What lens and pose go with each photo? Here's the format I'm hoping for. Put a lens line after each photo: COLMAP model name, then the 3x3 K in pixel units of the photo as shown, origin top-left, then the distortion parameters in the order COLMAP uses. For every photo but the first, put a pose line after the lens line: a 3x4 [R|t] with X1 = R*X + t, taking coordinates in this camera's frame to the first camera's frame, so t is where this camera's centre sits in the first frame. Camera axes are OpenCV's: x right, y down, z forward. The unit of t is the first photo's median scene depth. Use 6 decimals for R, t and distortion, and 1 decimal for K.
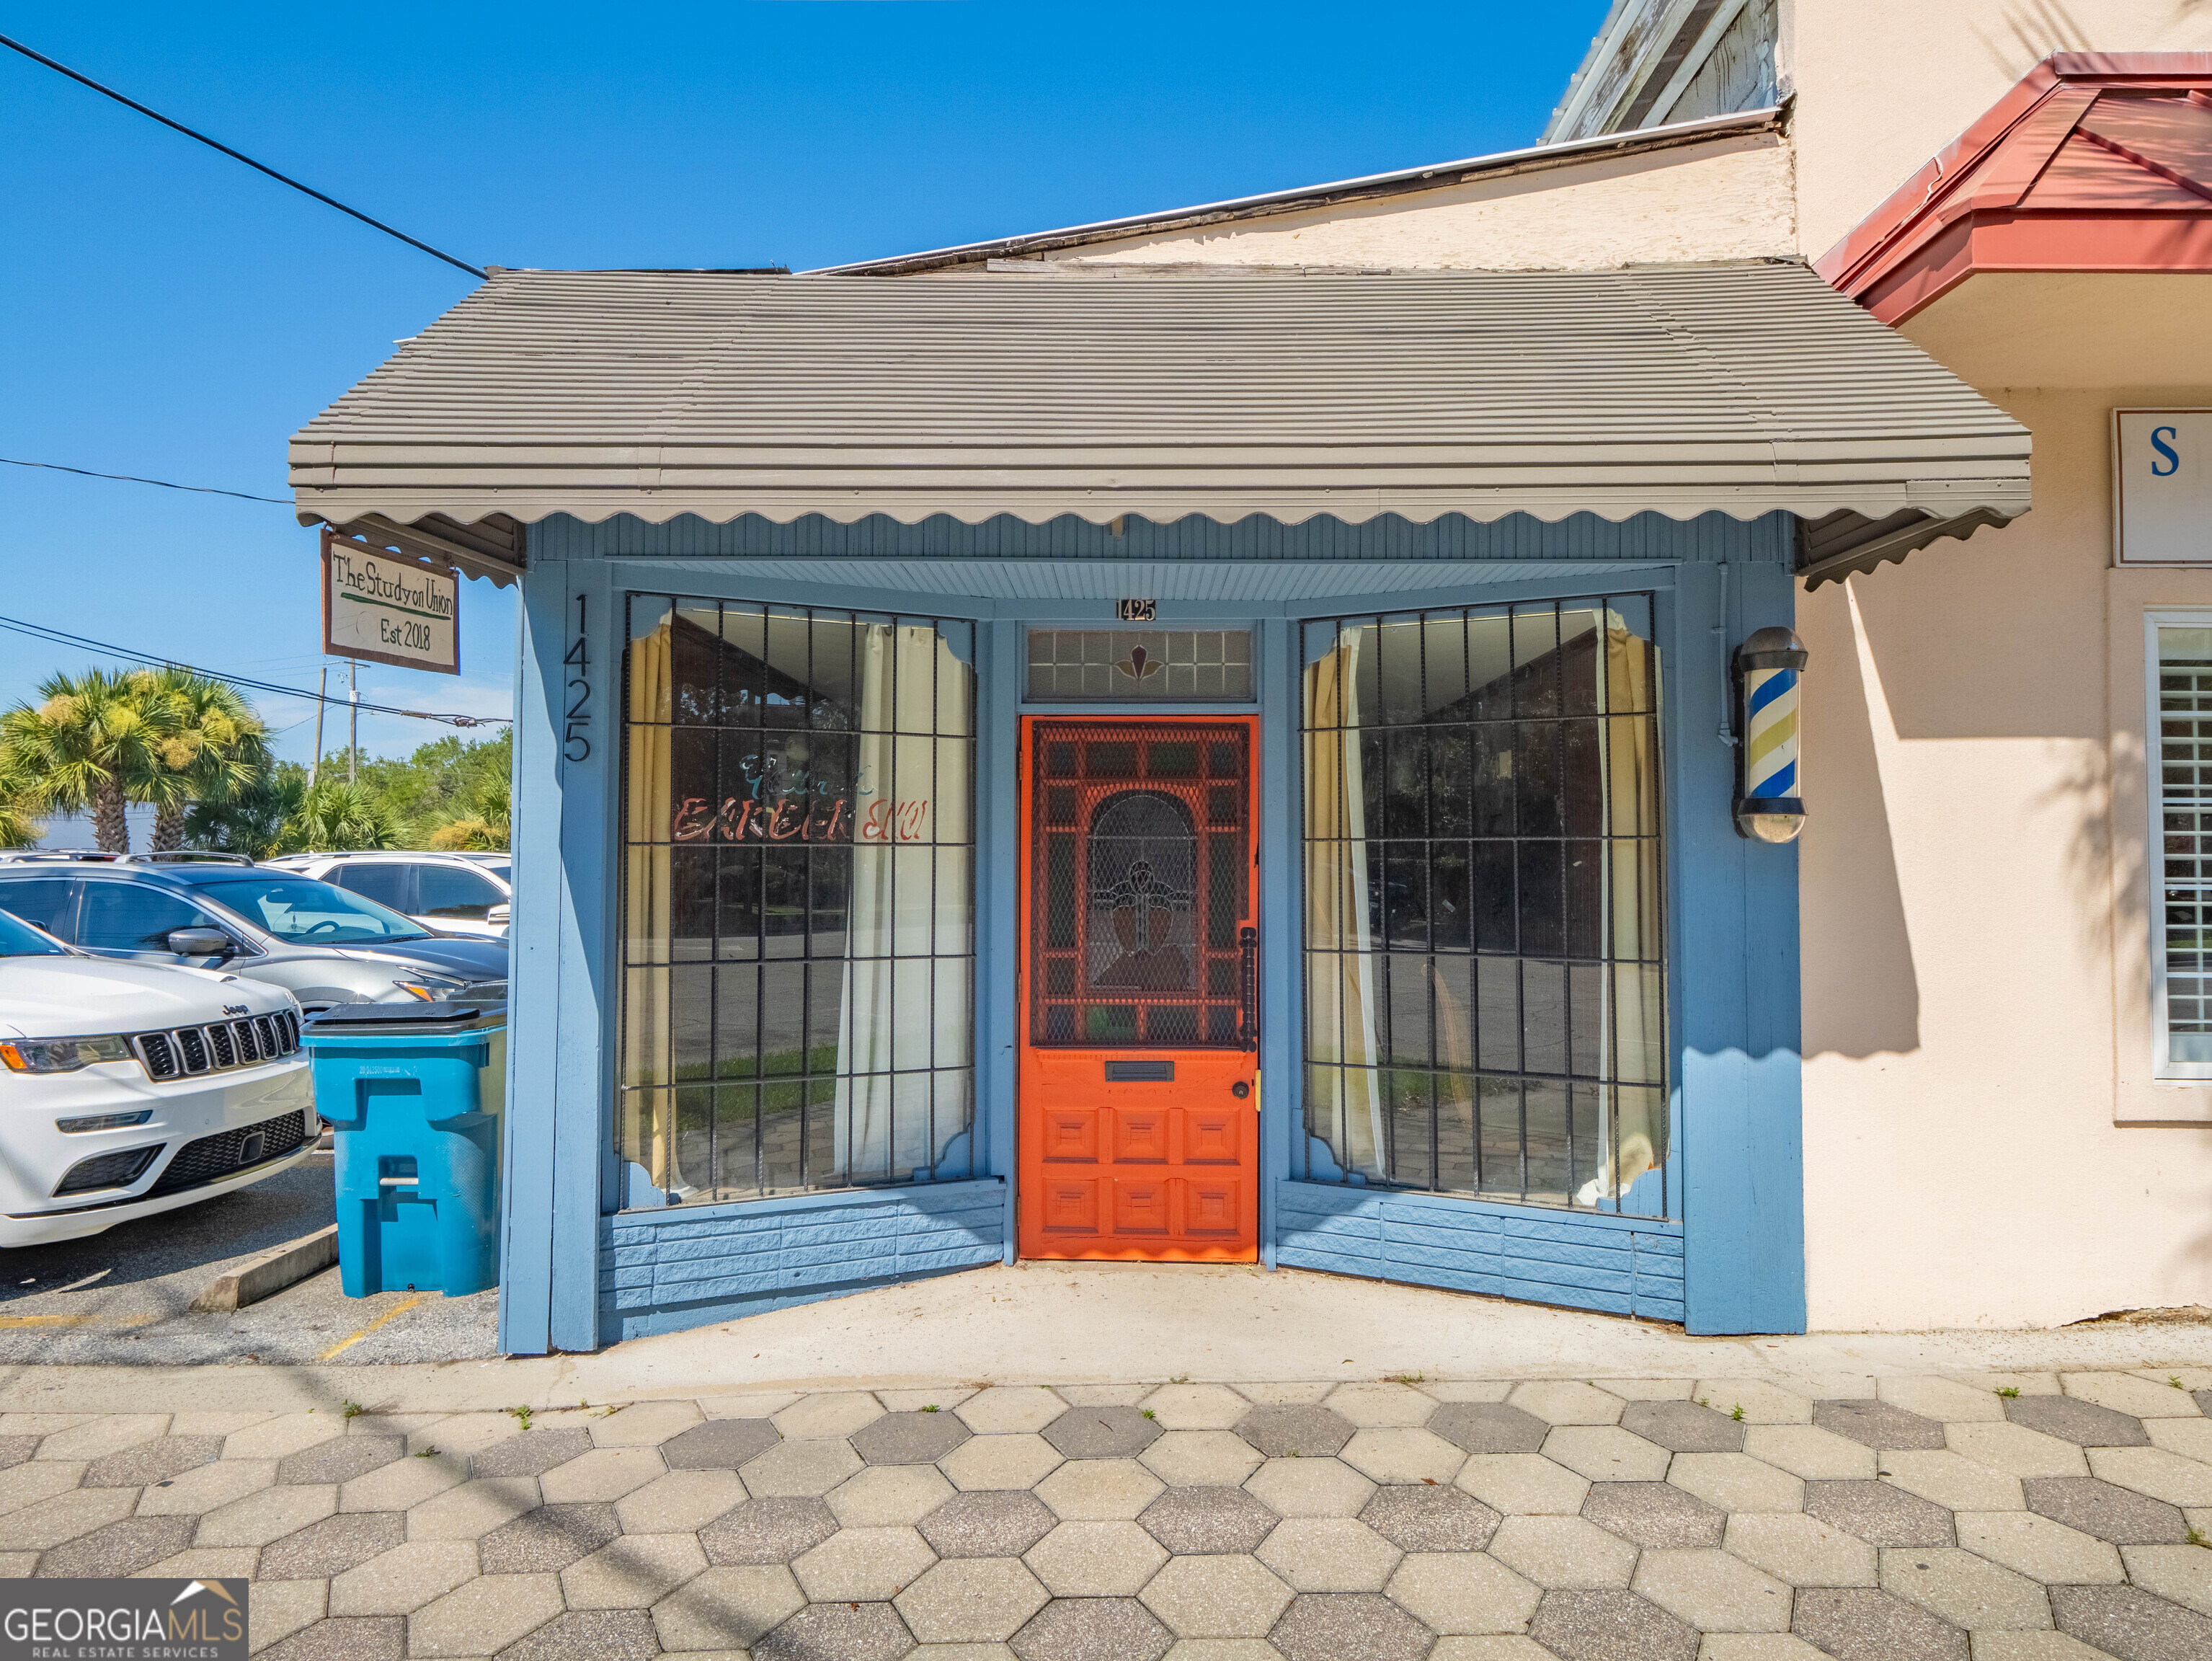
lens RADIAL K [[1275.7, 0, 1106.0], [0, 1275.7, 830.5], [0, 0, 1]] dist [0.001678, -0.001066]
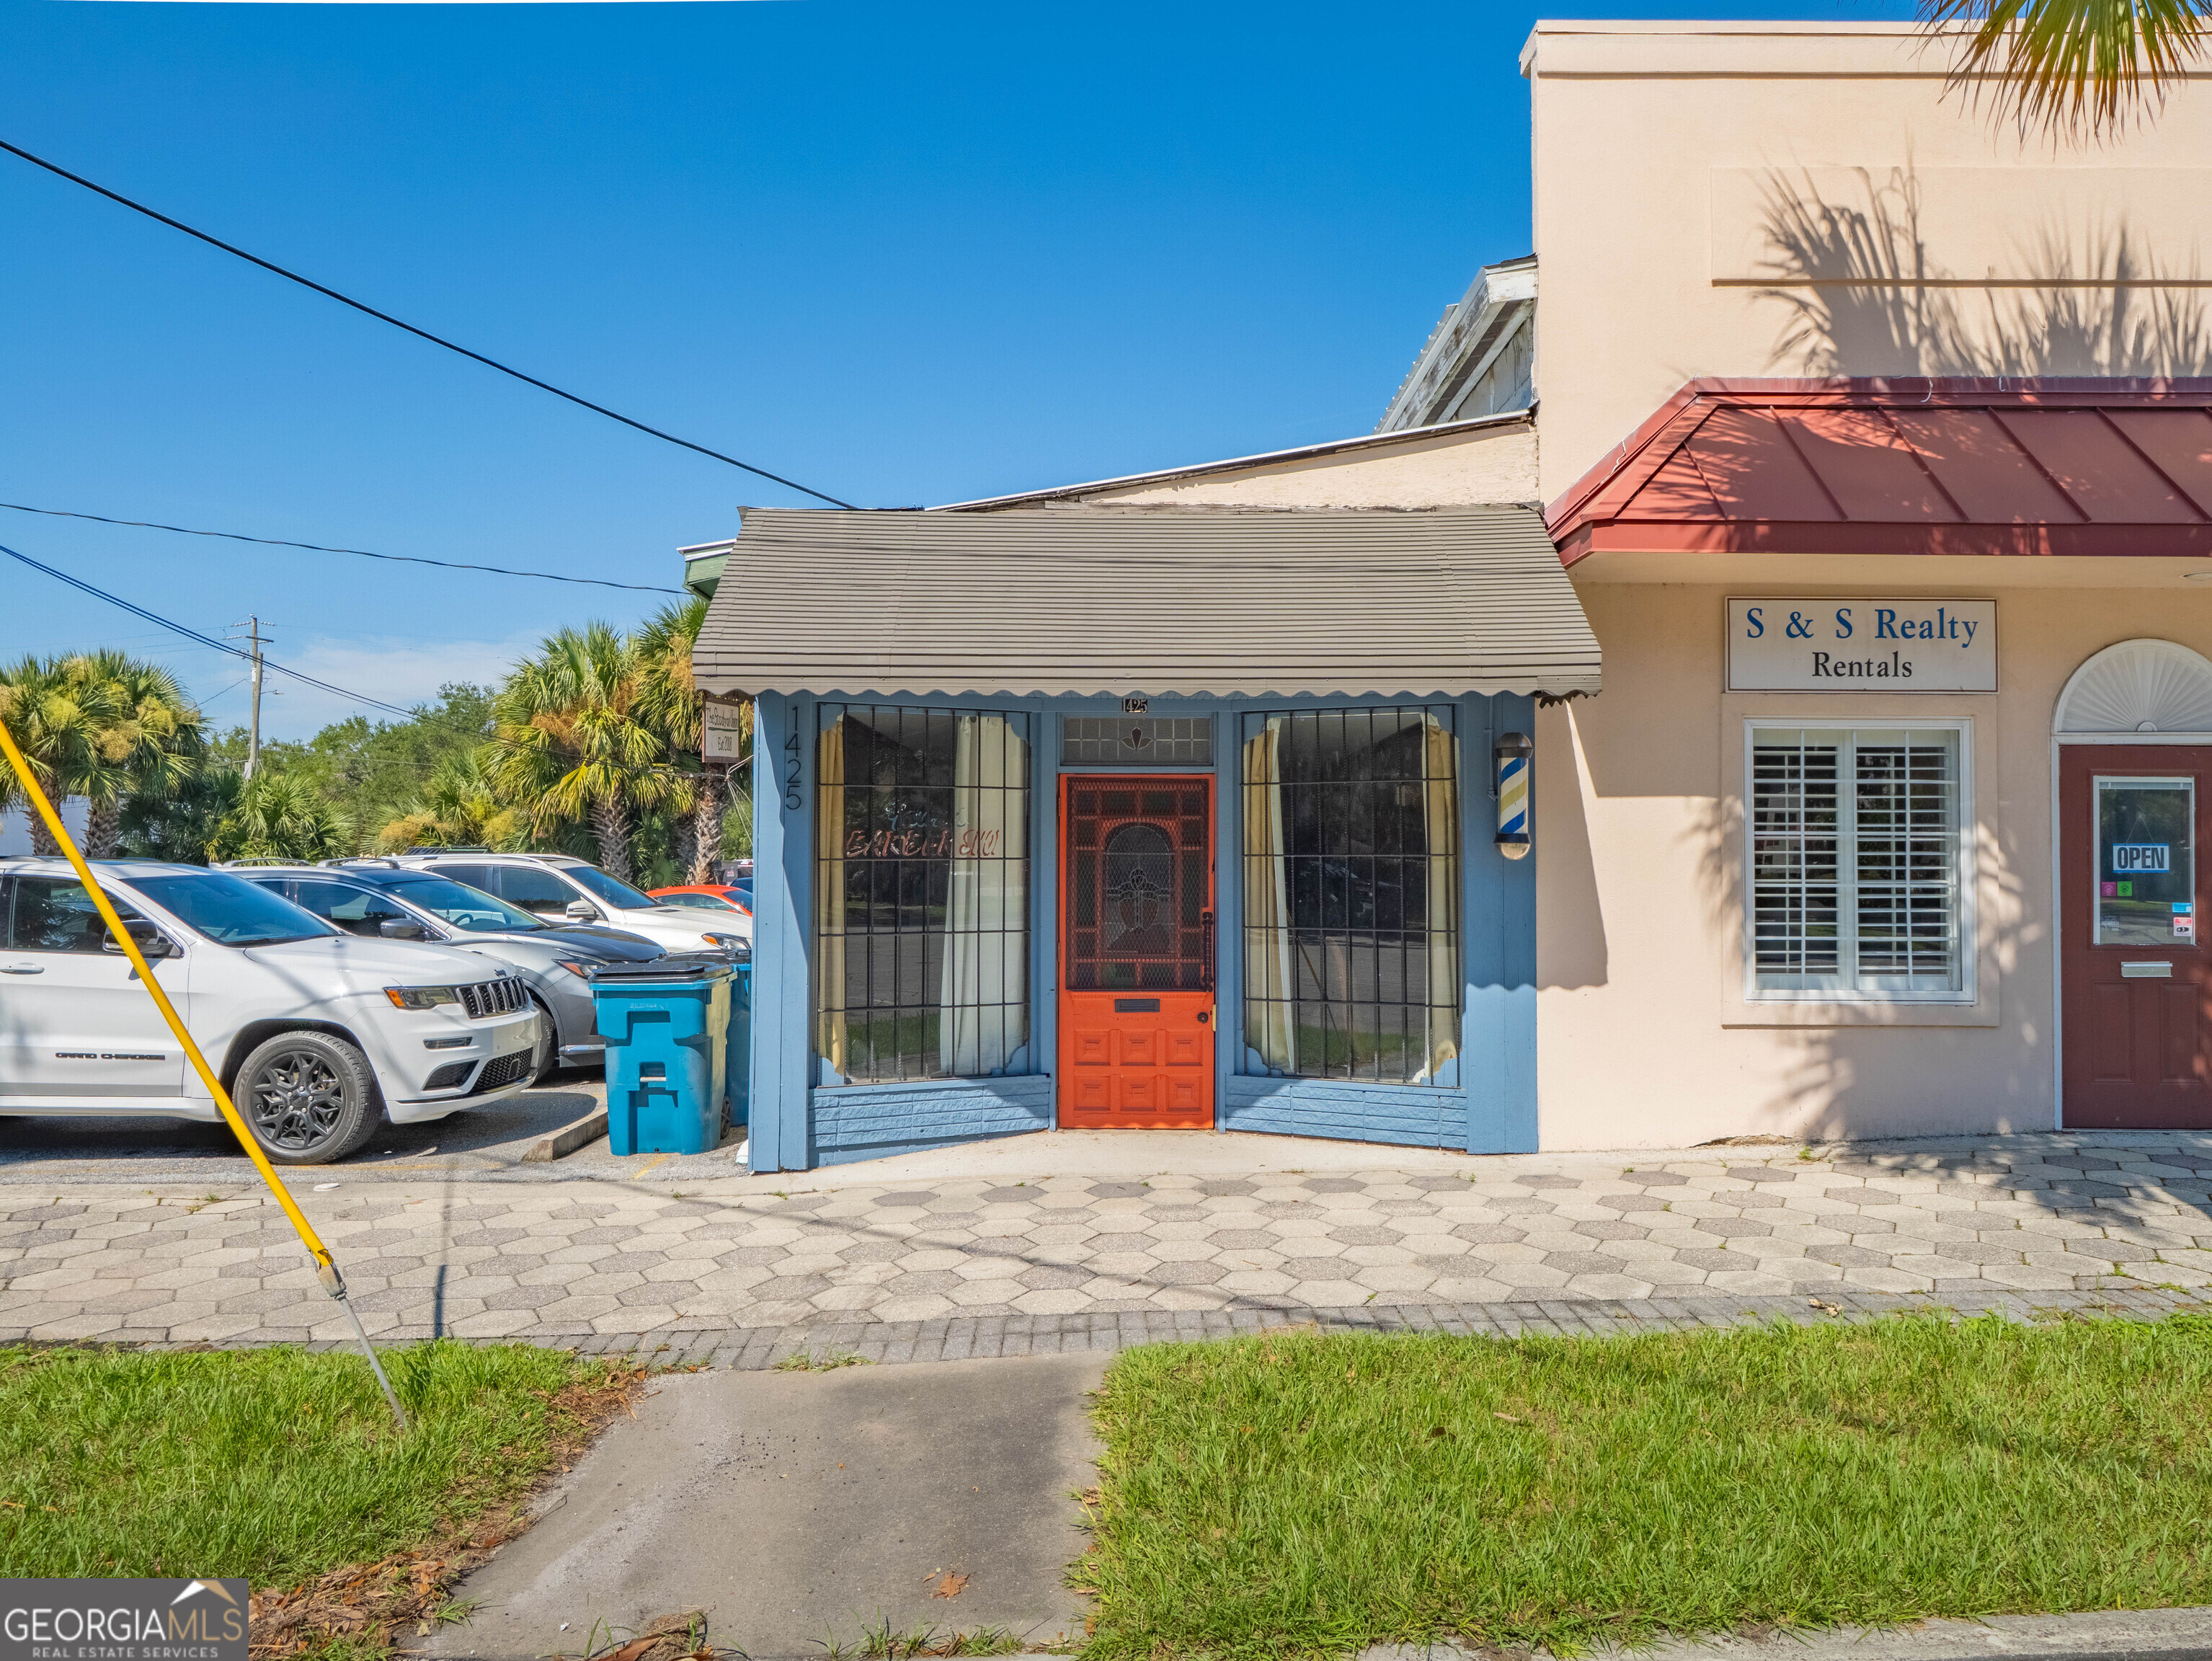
lens RADIAL K [[1474.9, 0, 1106.0], [0, 1474.9, 830.5], [0, 0, 1]] dist [0.002862, 0.001142]
pose [[0.999858, -0.000581, 0.016836, -0.042103], [0.000441, 0.999965, 0.008315, -0.038184], [-0.016841, -0.008307, 0.999824, -0.792953]]
